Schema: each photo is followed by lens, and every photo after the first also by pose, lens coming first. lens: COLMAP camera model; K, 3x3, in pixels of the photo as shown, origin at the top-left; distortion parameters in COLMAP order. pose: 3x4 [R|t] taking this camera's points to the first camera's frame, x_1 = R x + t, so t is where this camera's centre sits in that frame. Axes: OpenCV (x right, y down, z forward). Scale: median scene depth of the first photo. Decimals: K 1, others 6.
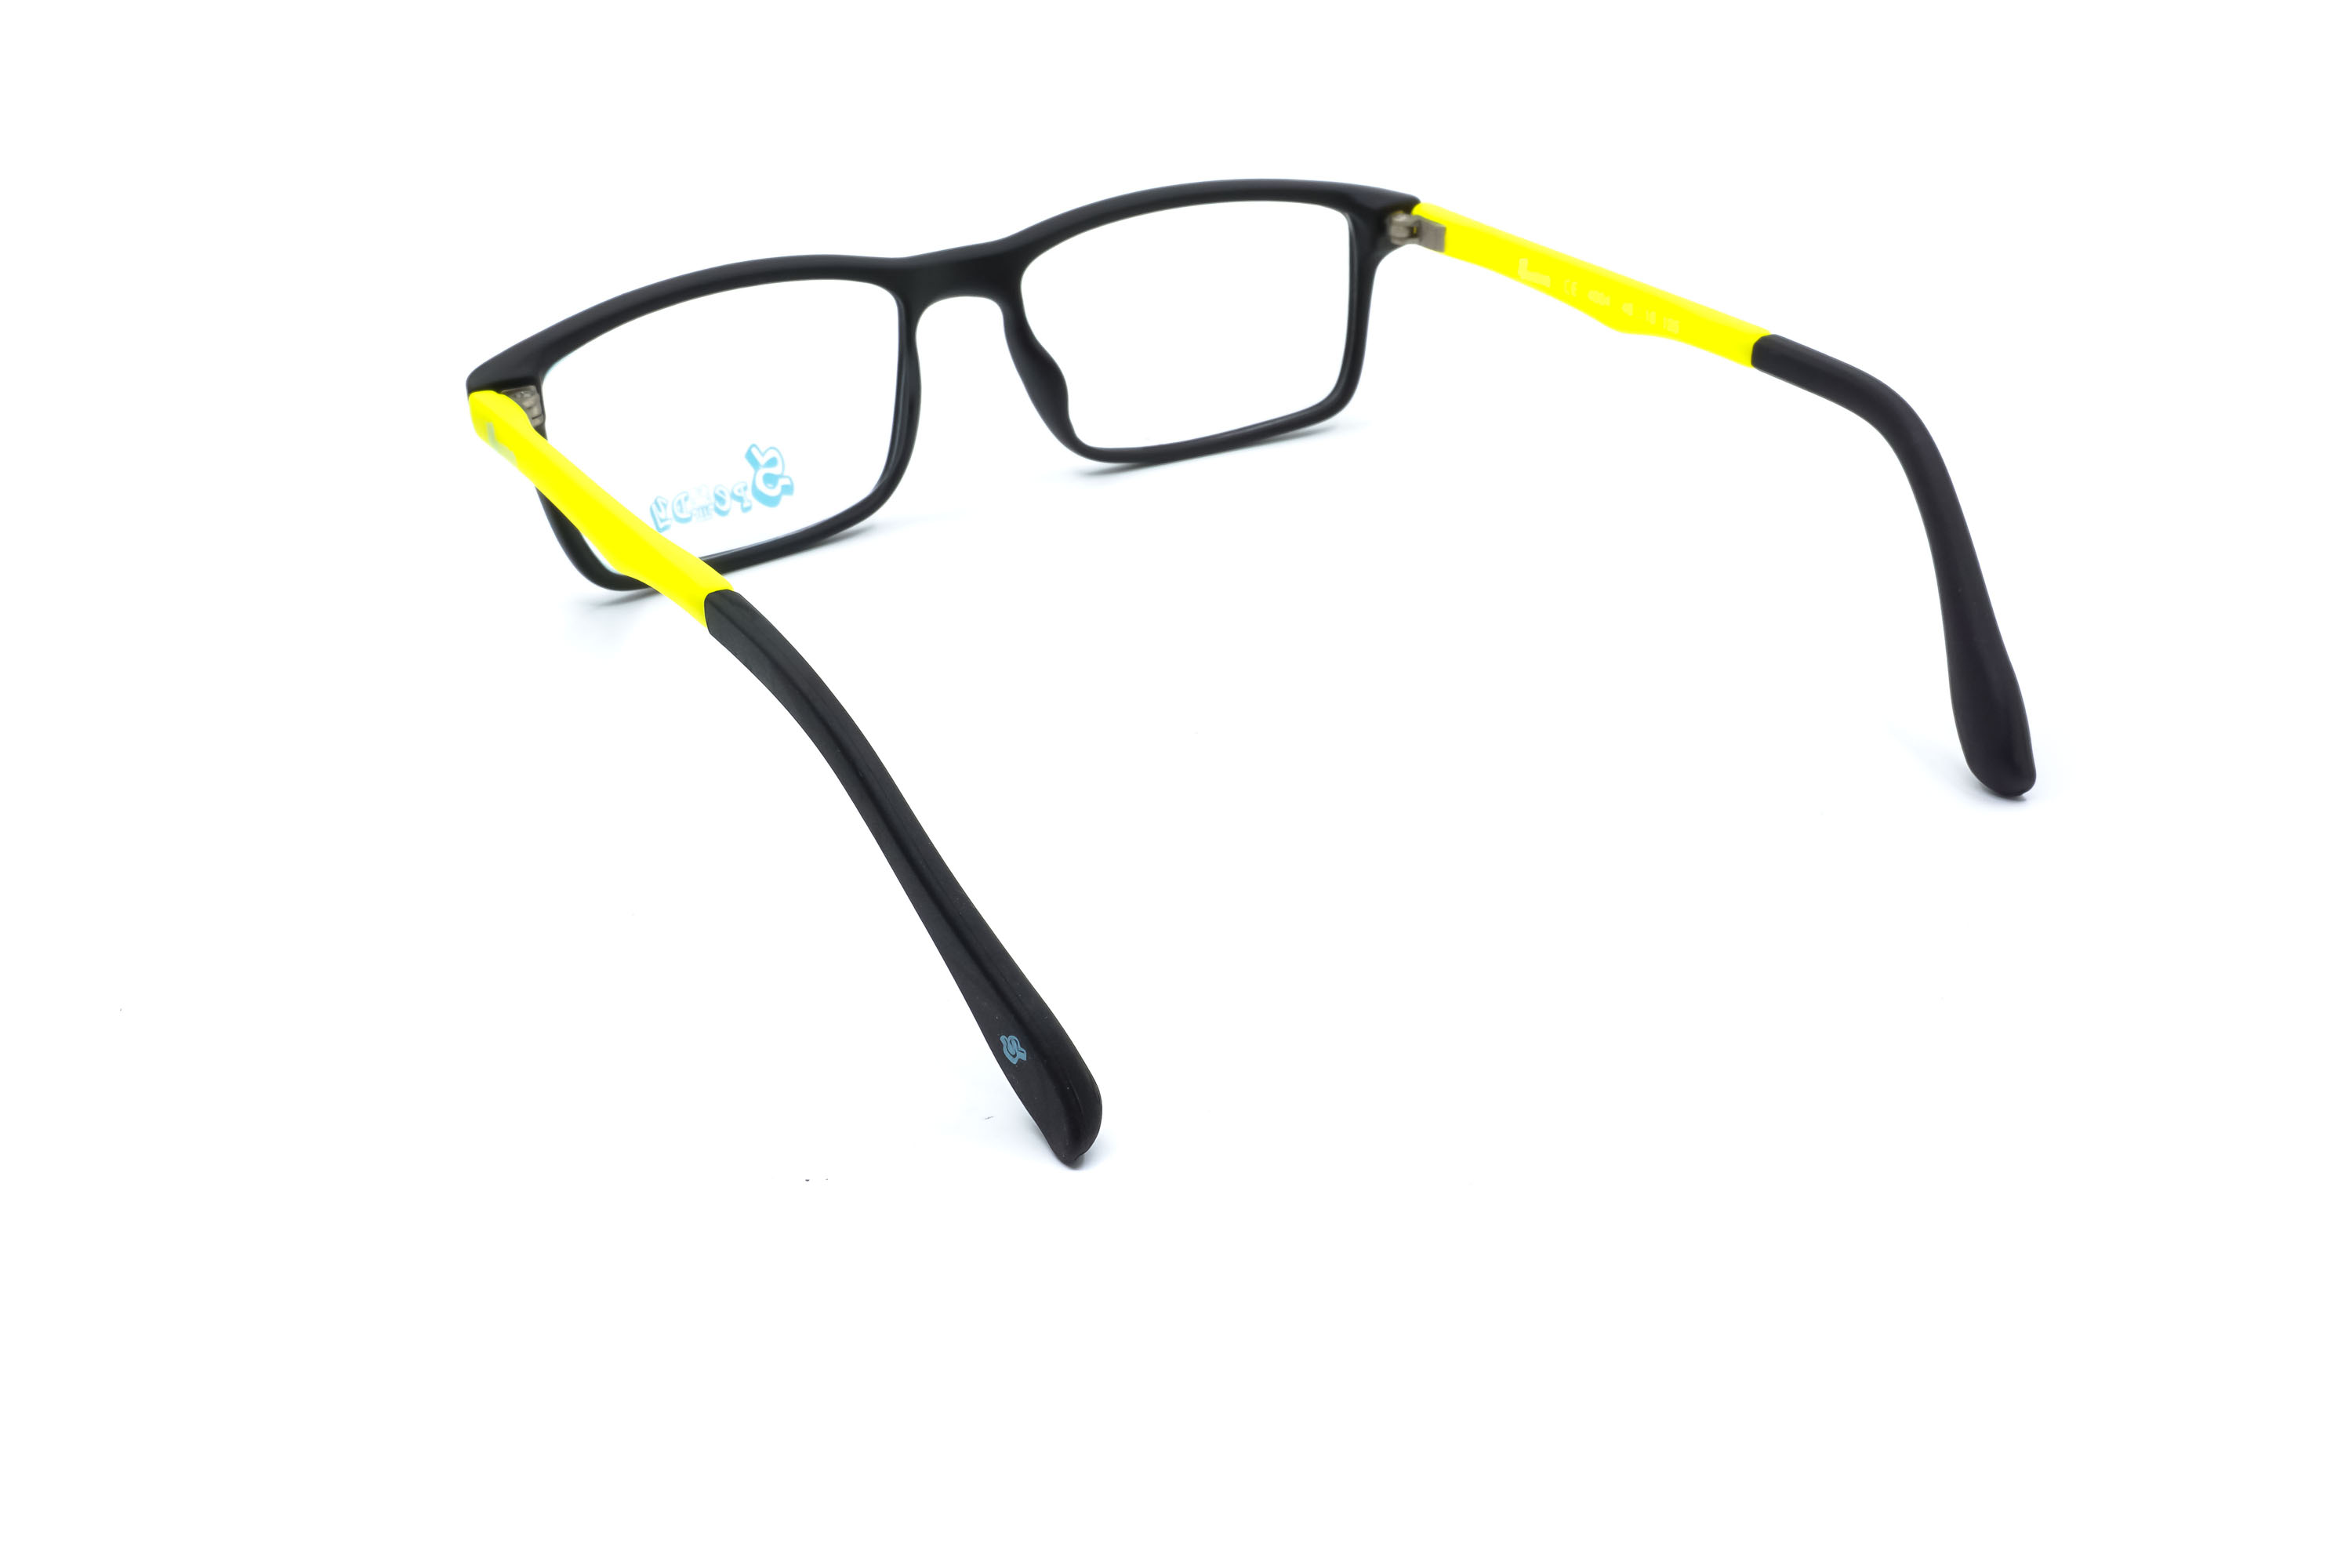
lens RADIAL K [[2398.9, 0, 1172.1], [0, 2398.9, 760.1], [0, 0, 1]] dist [-0.016246, 0.000000]
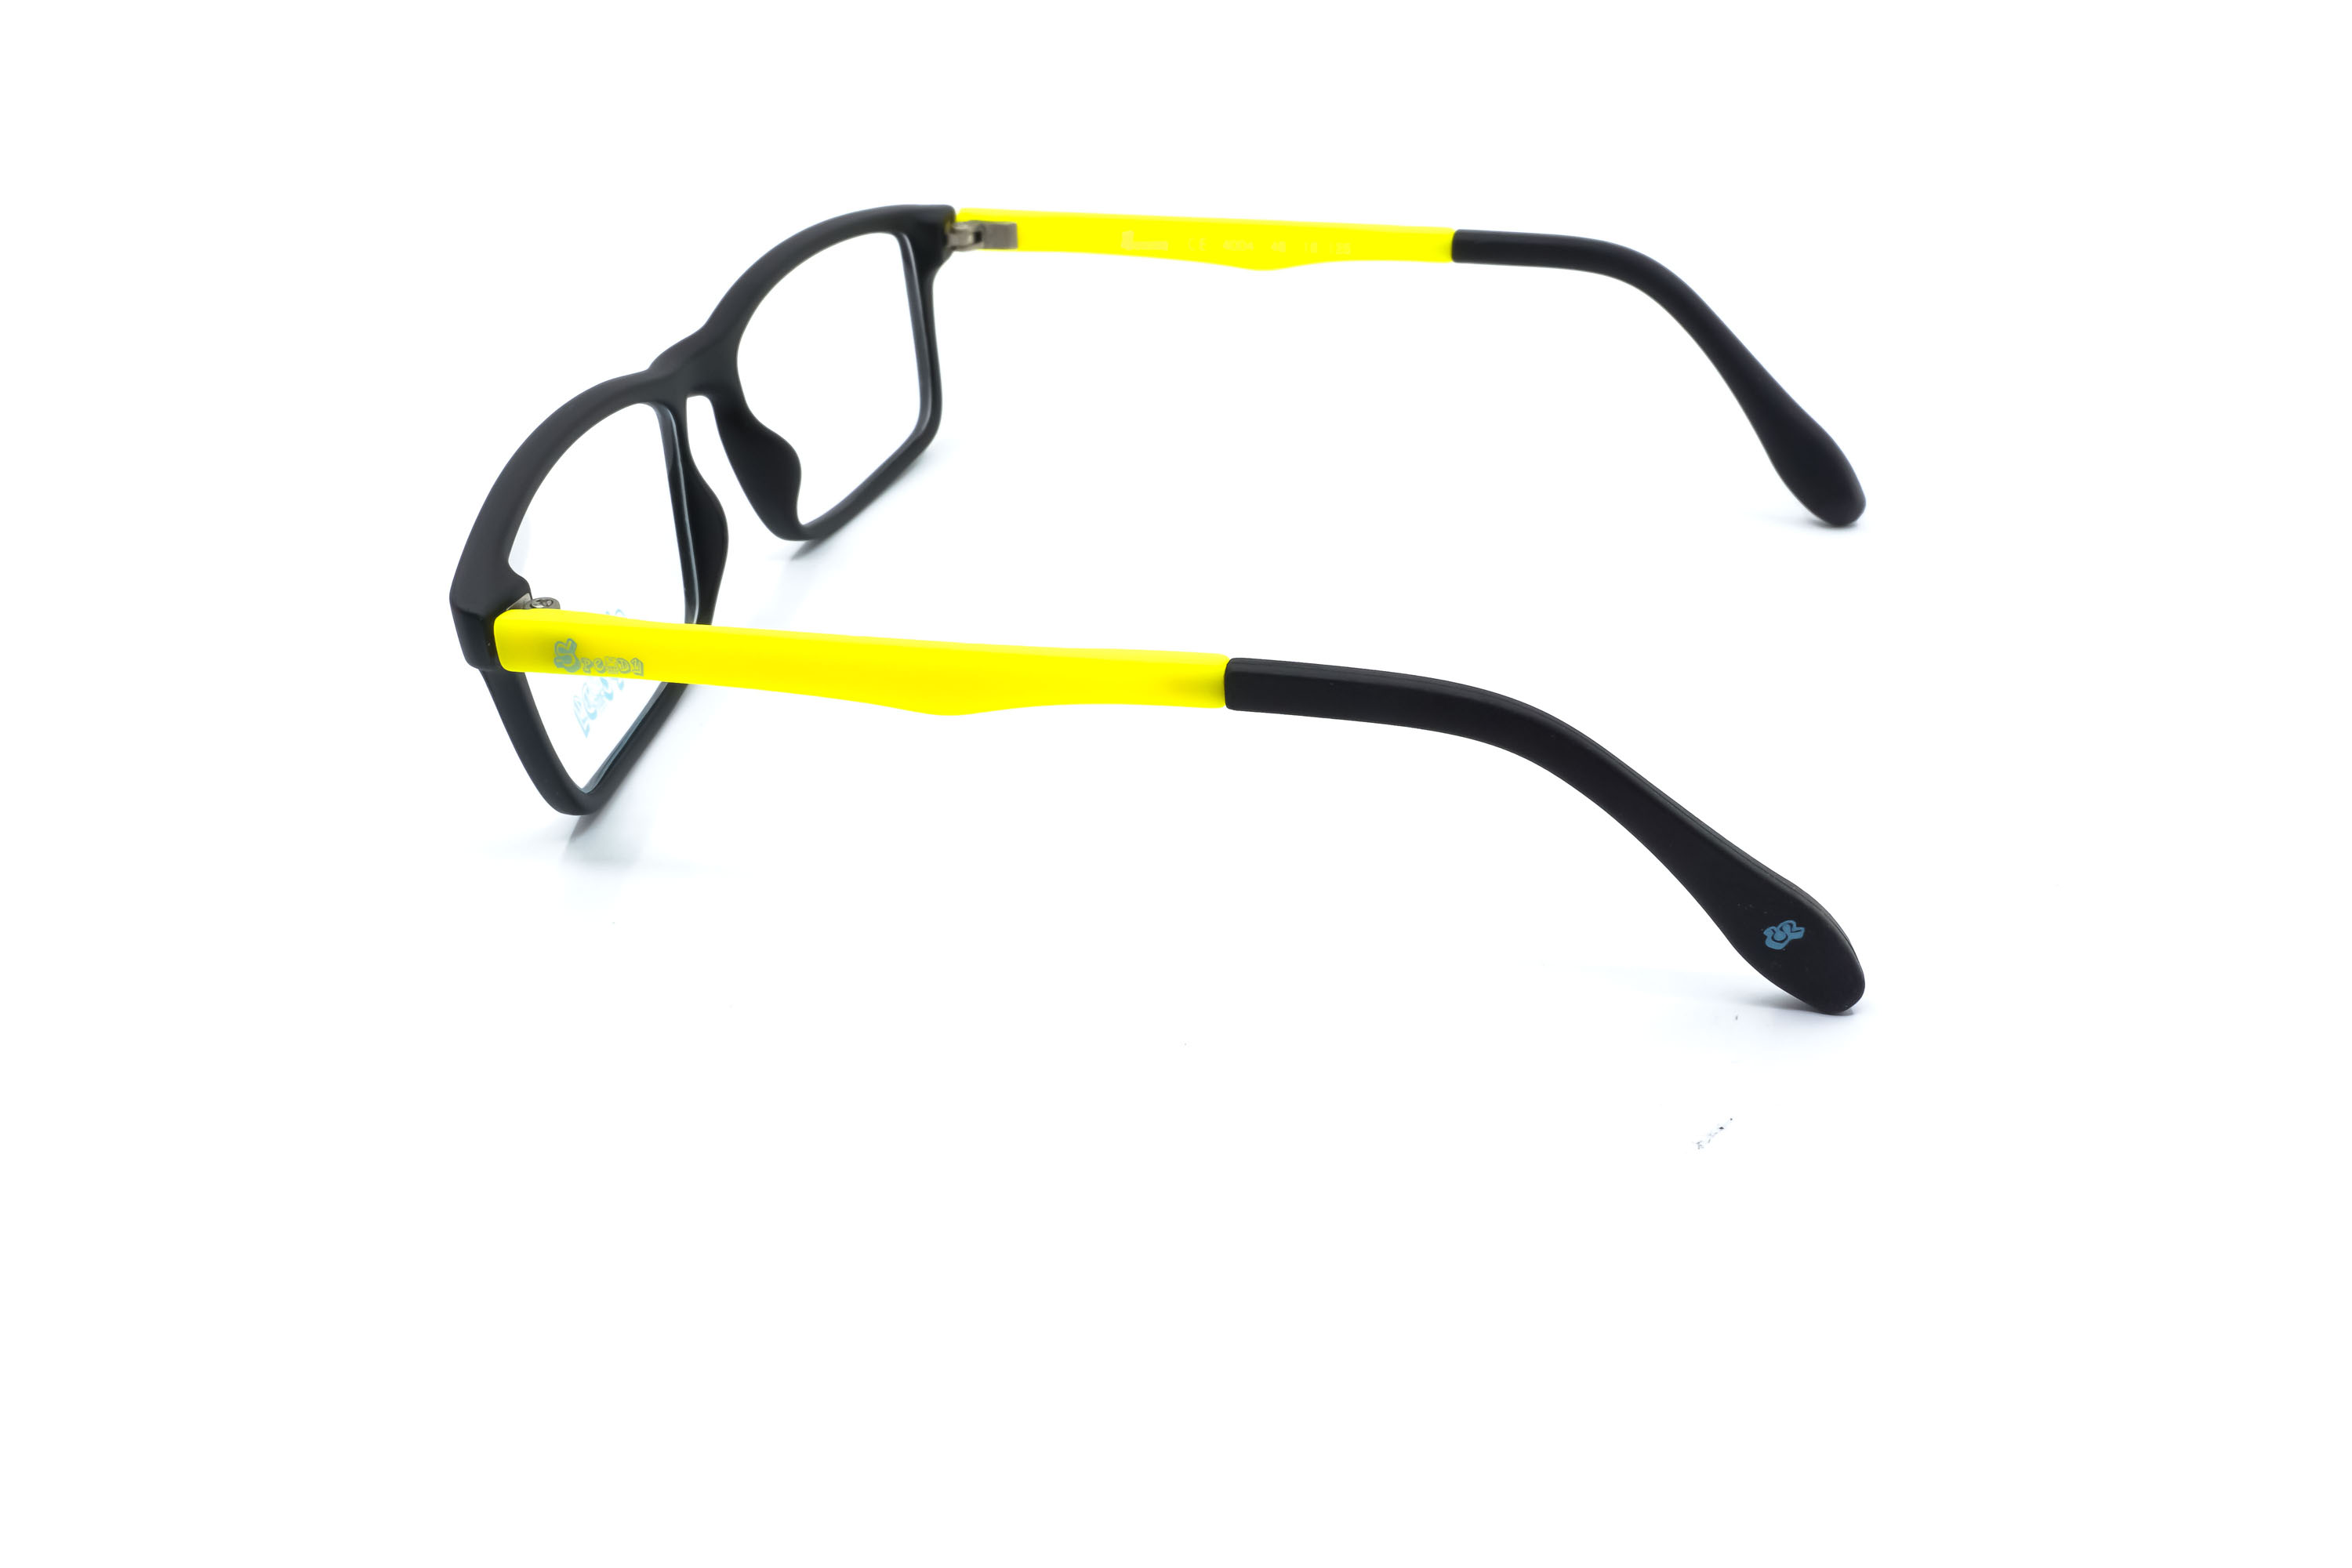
lens RADIAL K [[2398.9, 0, 1184.5], [0, 2398.9, 786.3], [0, 0, 1]] dist [-0.016246, 0.000000]
pose [[0.704663, -0.342754, 0.621265, -0.579182], [0.345825, 0.930453, 0.121087, -0.104973], [-0.619561, 0.129523, 0.774189, 0.215348]]
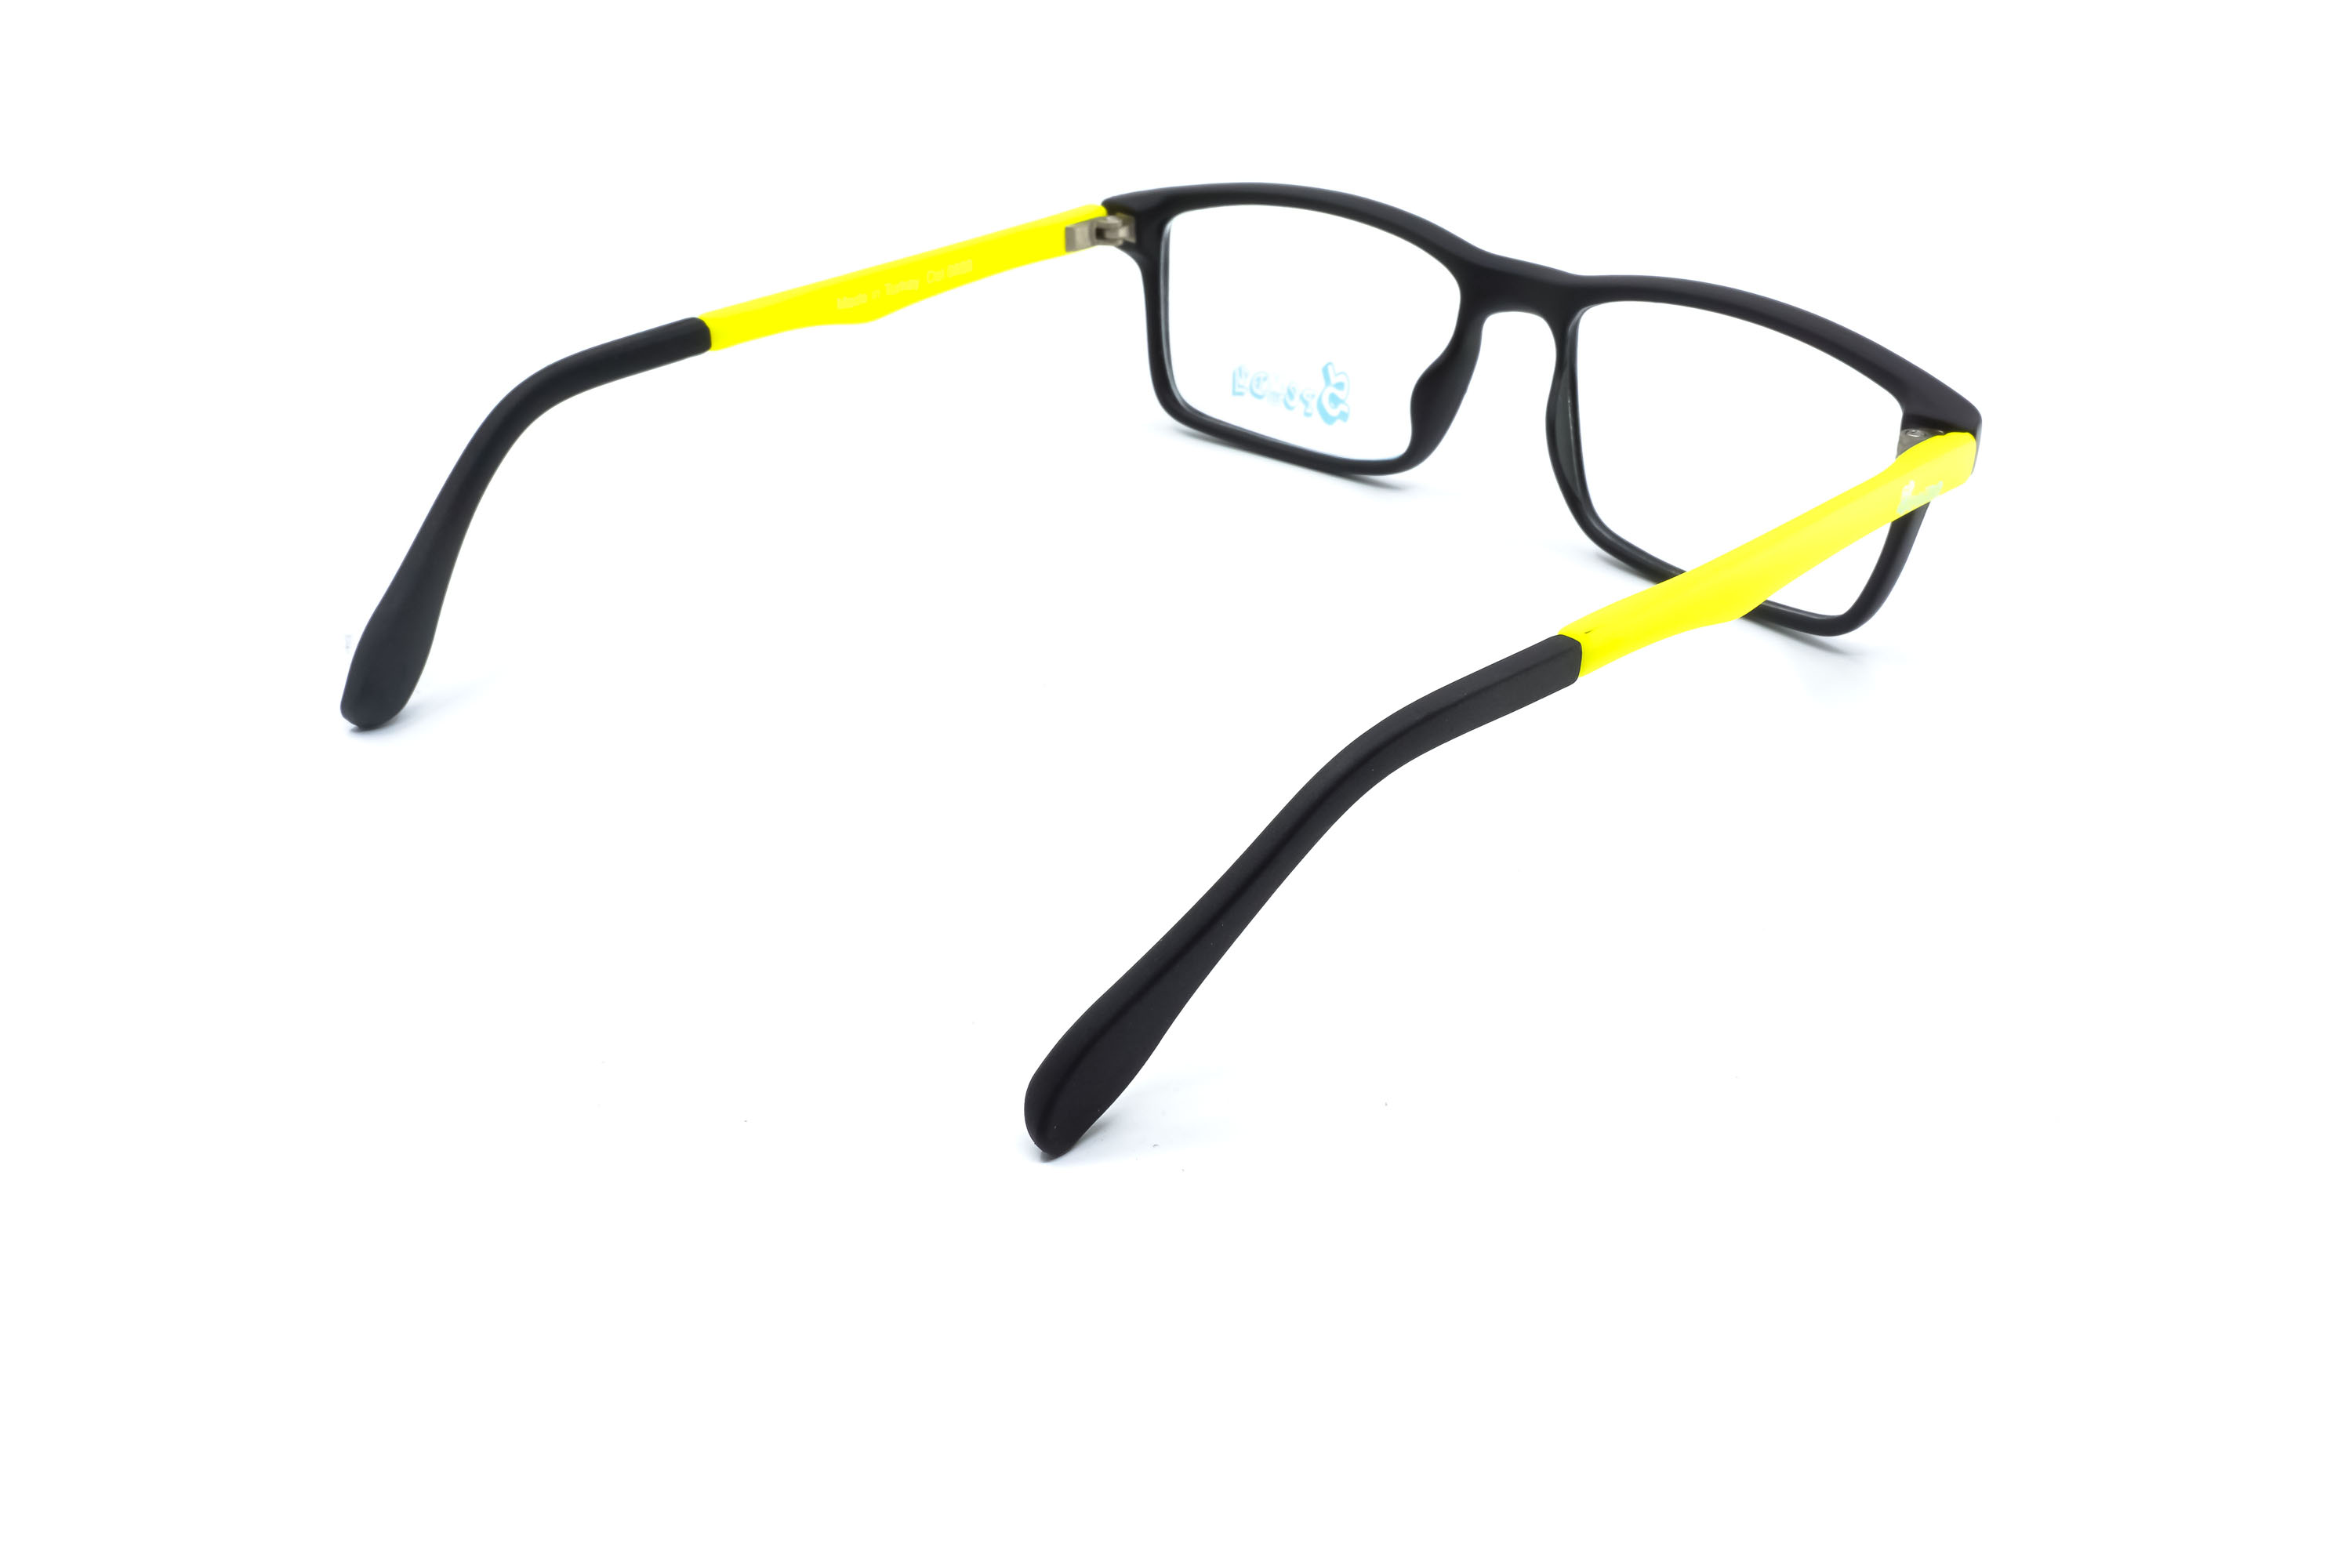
lens RADIAL K [[2398.9, 0, 1170.9], [0, 2398.9, 797.2], [0, 0, 1]] dist [-0.016246, 0.000000]
pose [[0.232538, 0.487711, -0.841465, 0.803569], [-0.453937, 0.819591, 0.349588, -0.313177], [0.860155, 0.300680, 0.411976, 0.550487]]
